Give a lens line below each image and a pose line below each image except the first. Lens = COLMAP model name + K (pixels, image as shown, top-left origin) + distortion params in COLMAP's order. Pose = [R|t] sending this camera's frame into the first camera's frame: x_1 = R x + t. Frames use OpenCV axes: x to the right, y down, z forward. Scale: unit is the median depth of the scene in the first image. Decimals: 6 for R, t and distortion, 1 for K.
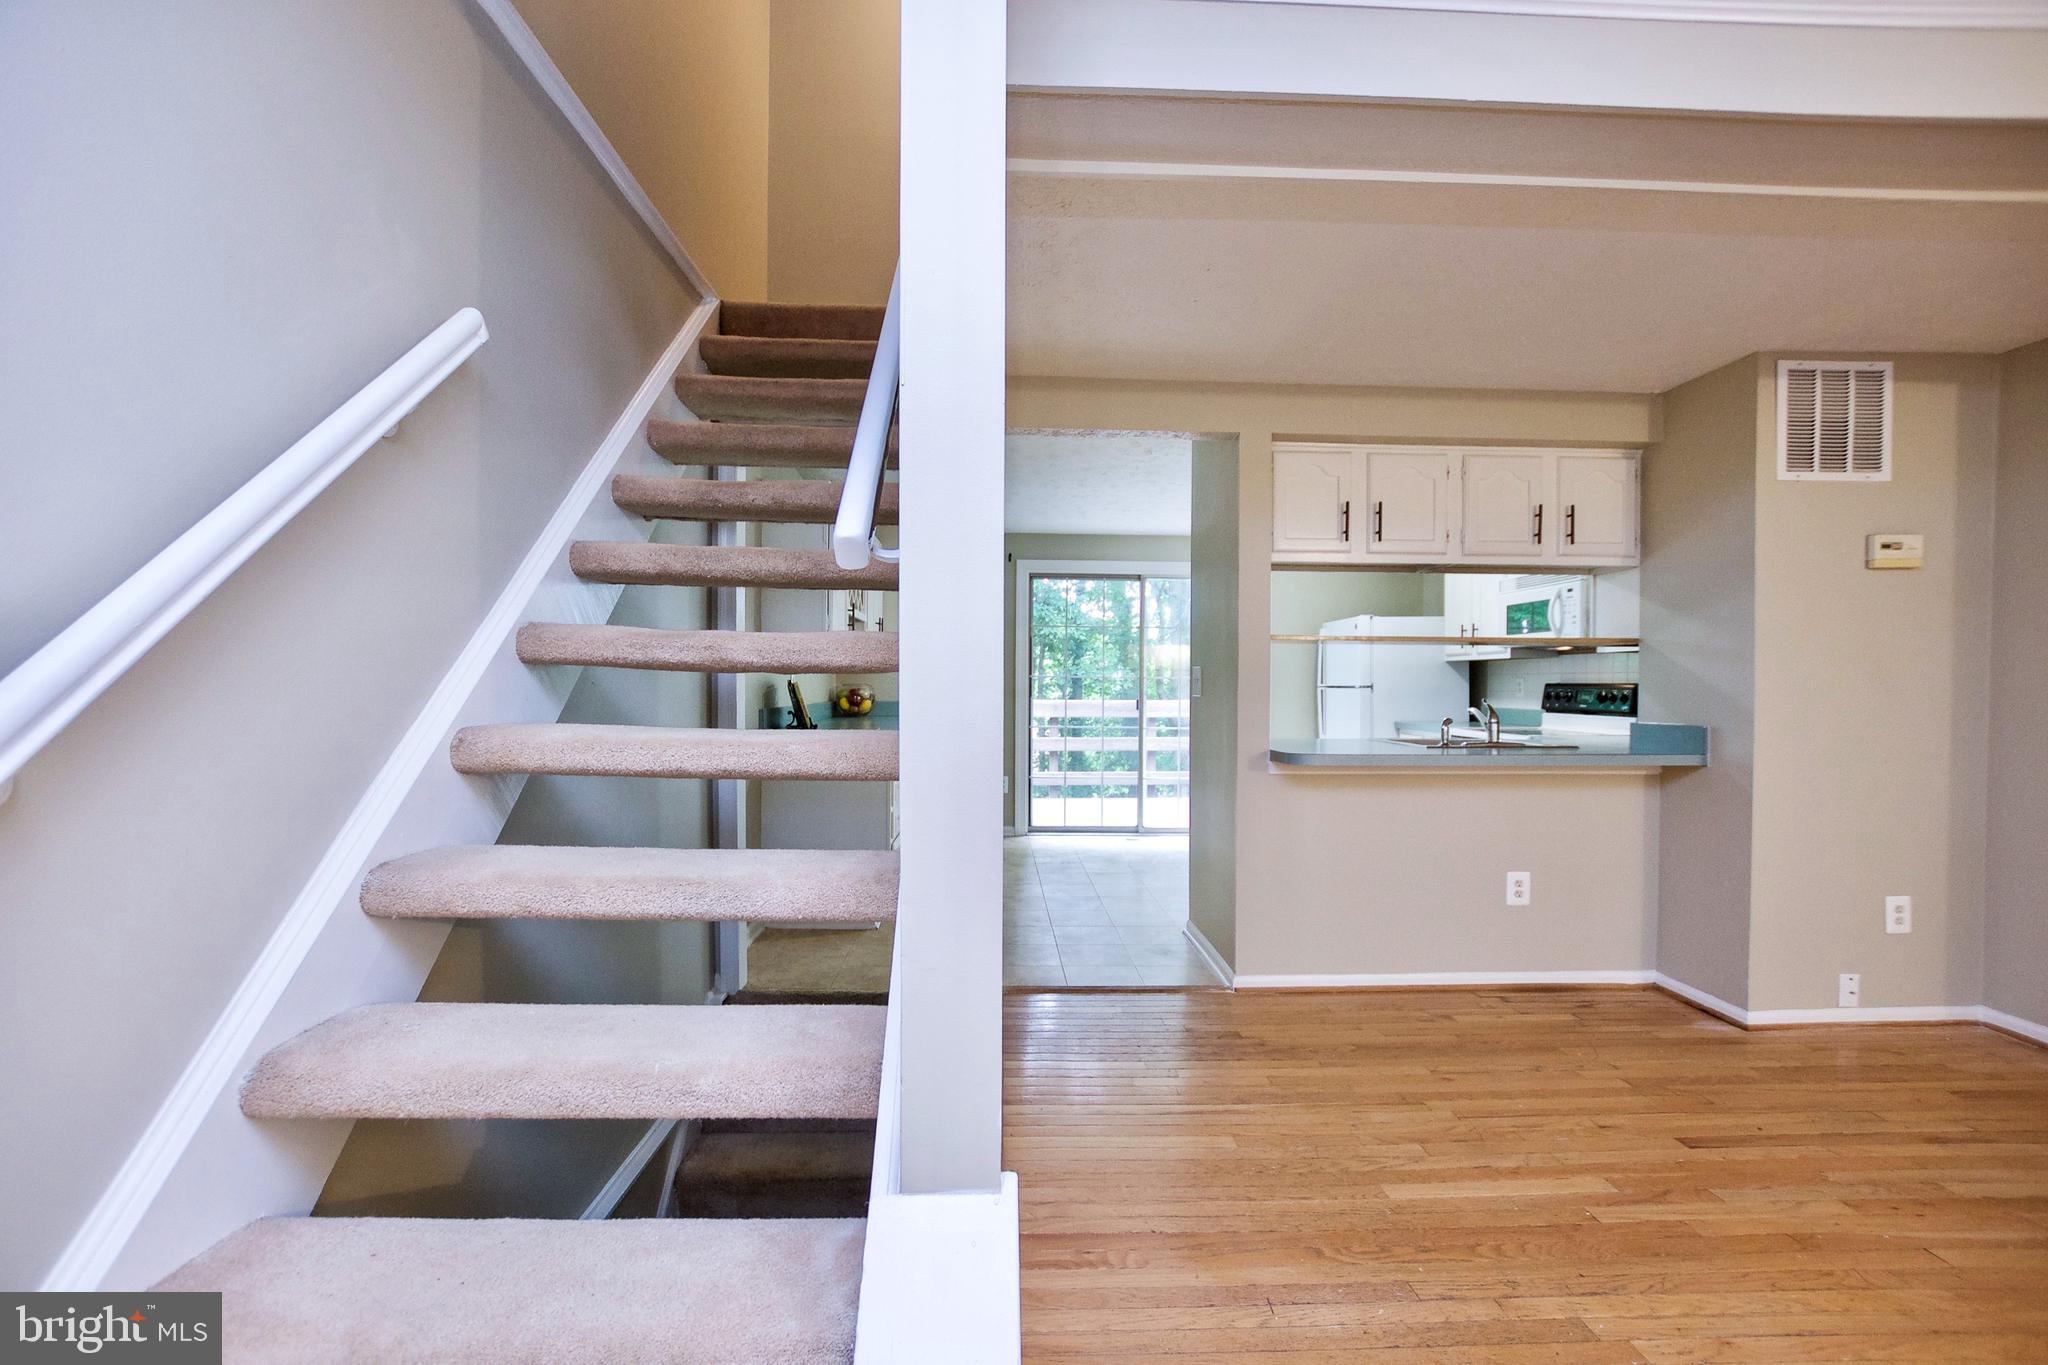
lens RADIAL K [[895.8, 0, 1021.4], [0, 895.8, 700.4], [0, 0, 1]] dist [-0.021163, 0.005272]
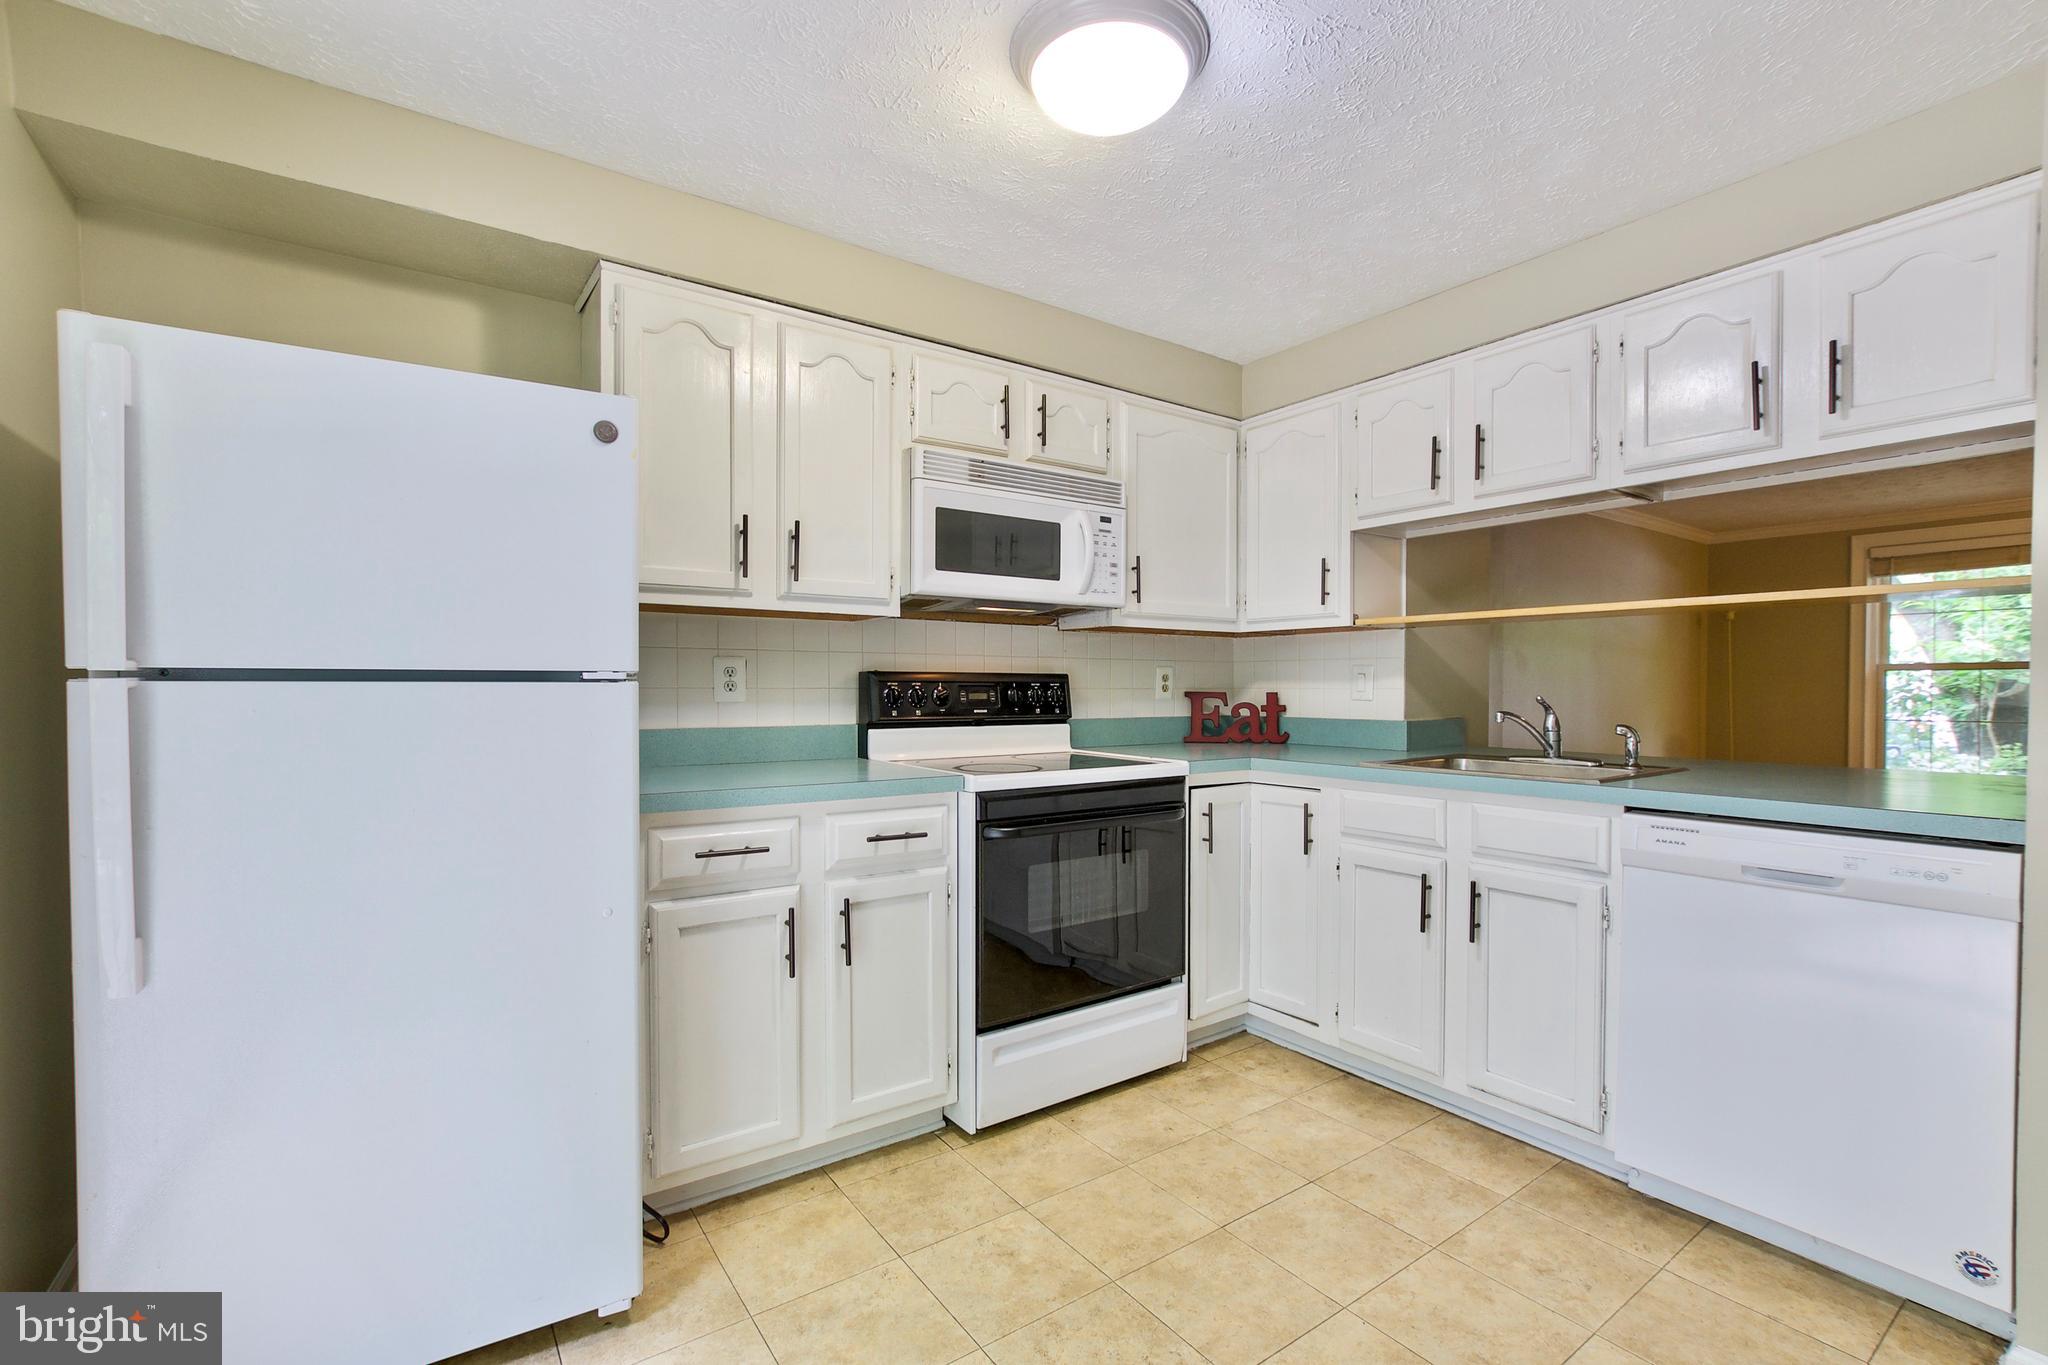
lens RADIAL K [[895.8, 0, 1025.2], [0, 895.8, 701.2], [0, 0, 1]] dist [-0.021163, 0.005272]
pose [[-0.541832, -0.018685, 0.840279, 0.185681], [0.011717, 0.999488, 0.029780, -0.027481], [-0.840405, 0.025982, -0.541335, 1.966015]]
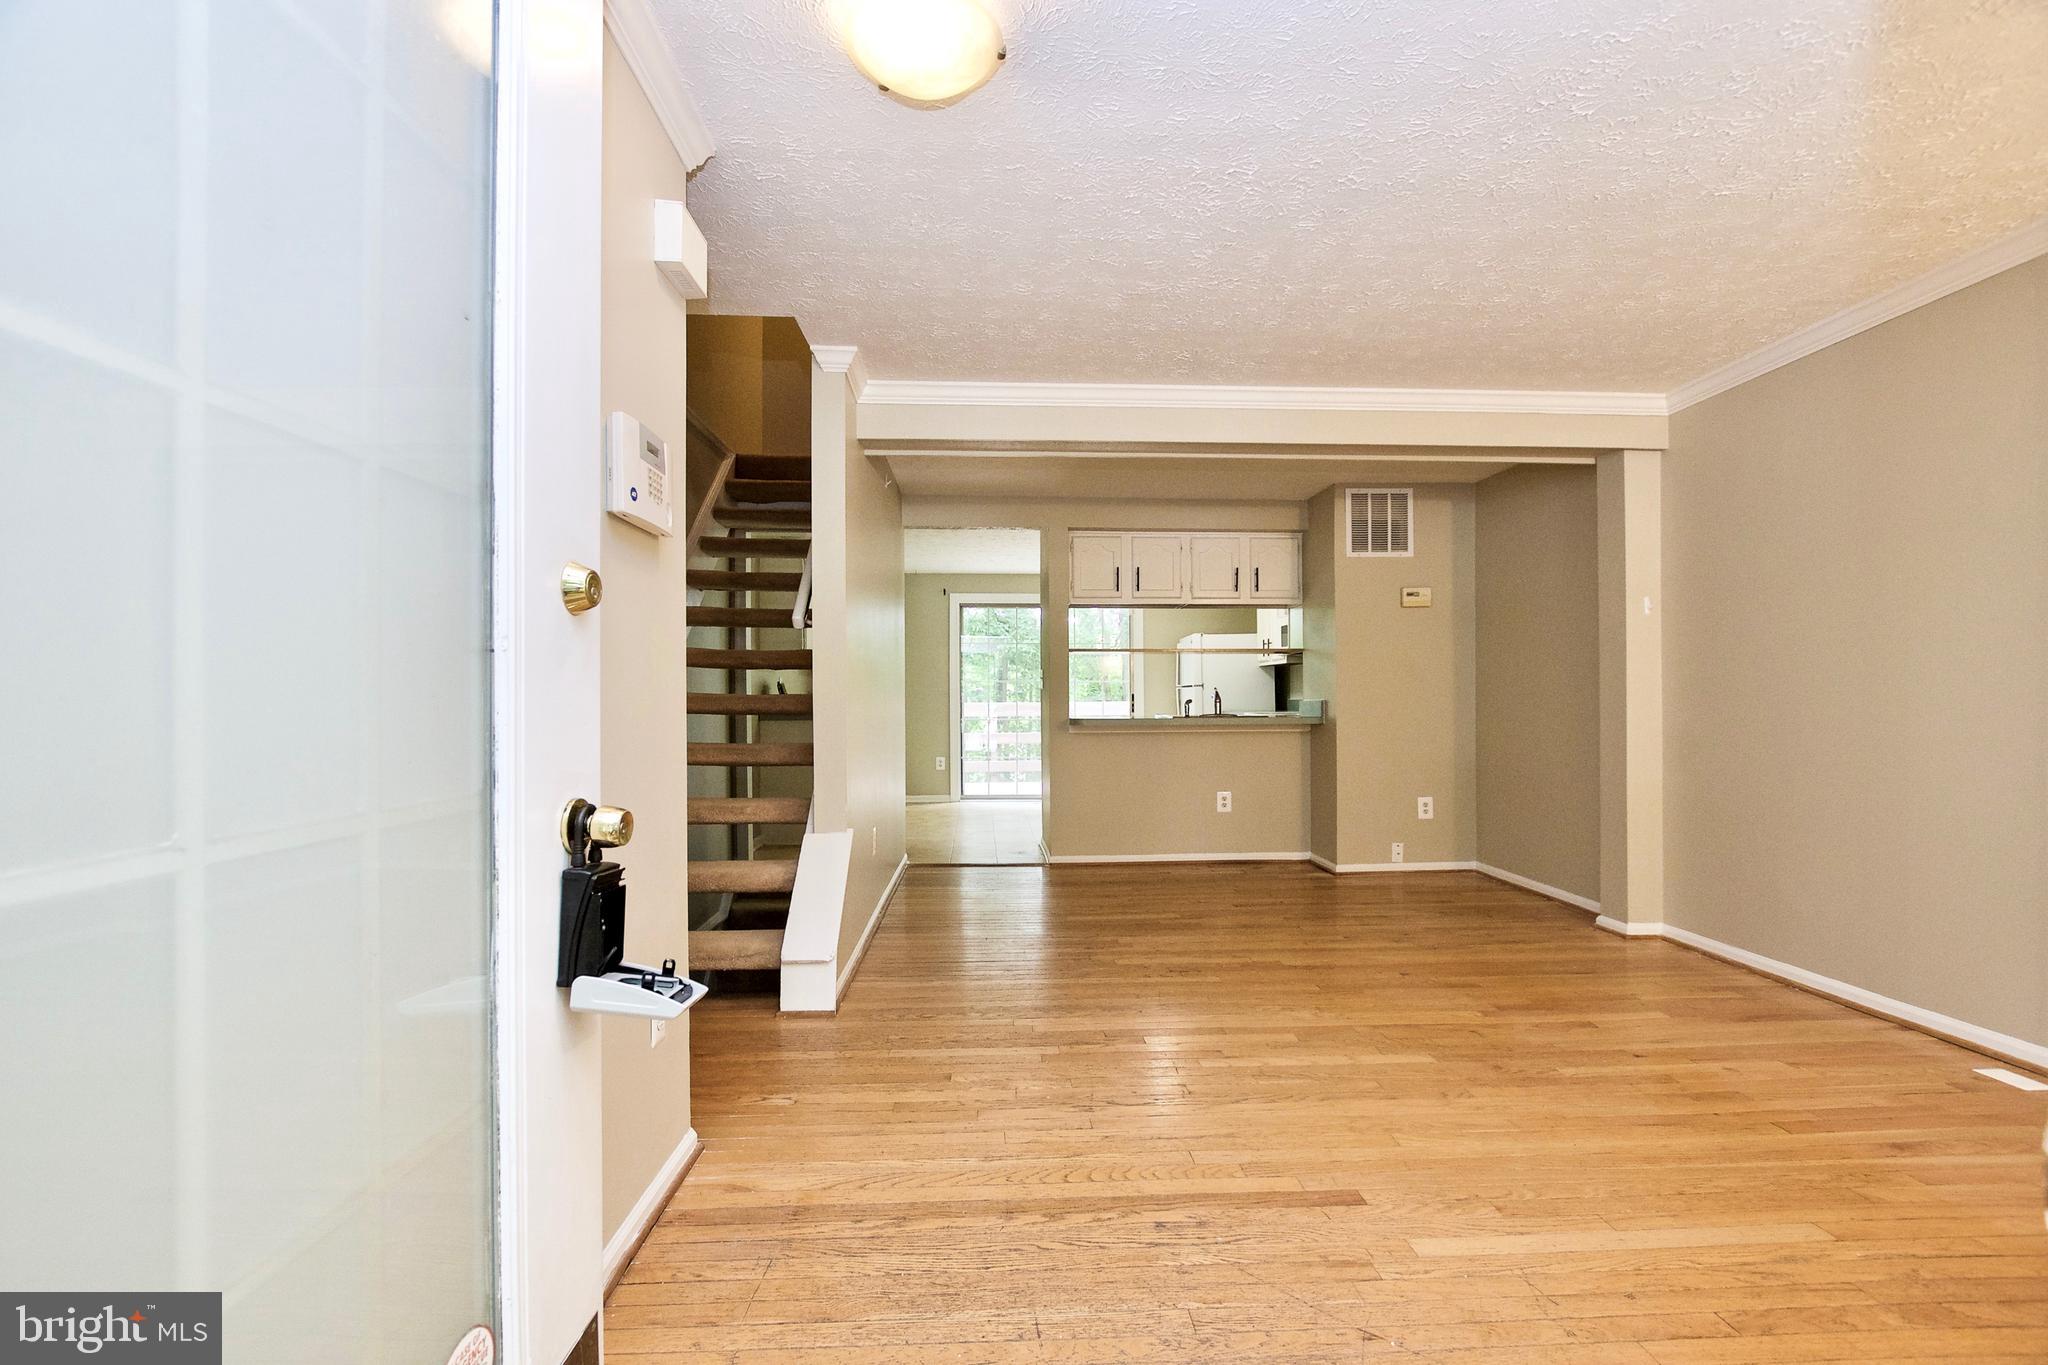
lens RADIAL K [[895.8, 0, 1023.9], [0, 895.8, 700.5], [0, 0, 1]] dist [-0.021163, 0.005272]
pose [[0.999868, -0.009666, 0.013055, 0.181217], [0.009883, 0.999812, -0.016674, 0.051832], [-0.012891, 0.016801, 0.999776, -0.688824]]
